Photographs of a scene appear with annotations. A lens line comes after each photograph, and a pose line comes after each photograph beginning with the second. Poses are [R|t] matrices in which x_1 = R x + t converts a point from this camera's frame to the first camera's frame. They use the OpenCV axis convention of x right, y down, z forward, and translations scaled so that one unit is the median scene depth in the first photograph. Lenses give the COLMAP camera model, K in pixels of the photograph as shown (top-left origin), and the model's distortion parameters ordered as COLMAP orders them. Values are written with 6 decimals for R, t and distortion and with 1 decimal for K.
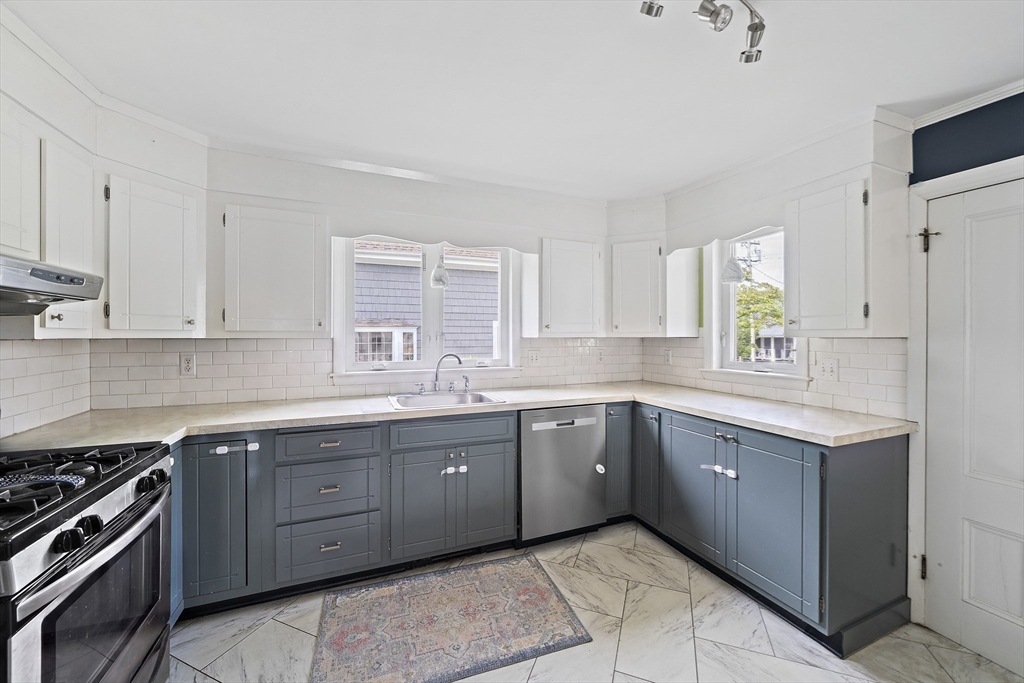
lens RADIAL K [[395.7, 0, 511.0], [0, 395.7, 335.0], [0, 0, 1]] dist [-0.002489, -0.000287]
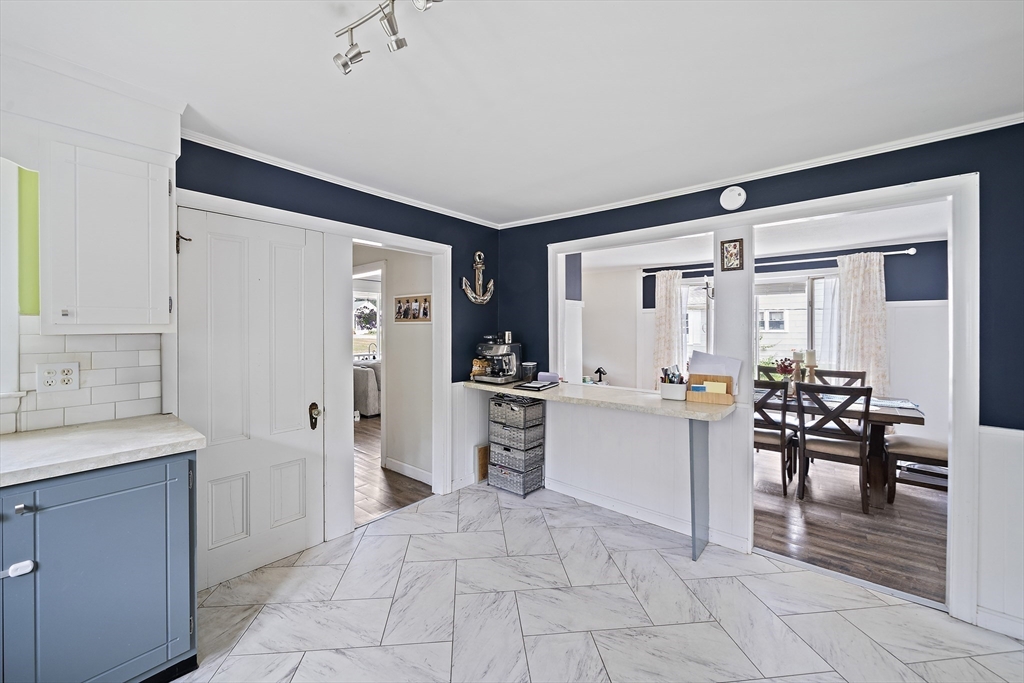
lens RADIAL K [[395.7, 0, 512.1], [0, 395.7, 333.6], [0, 0, 1]] dist [-0.002489, -0.000287]
pose [[-0.470551, -0.012233, 0.882288, -0.193432], [0.001004, 0.999896, 0.014399, -0.003295], [-0.882372, 0.007661, -0.470490, 0.412538]]
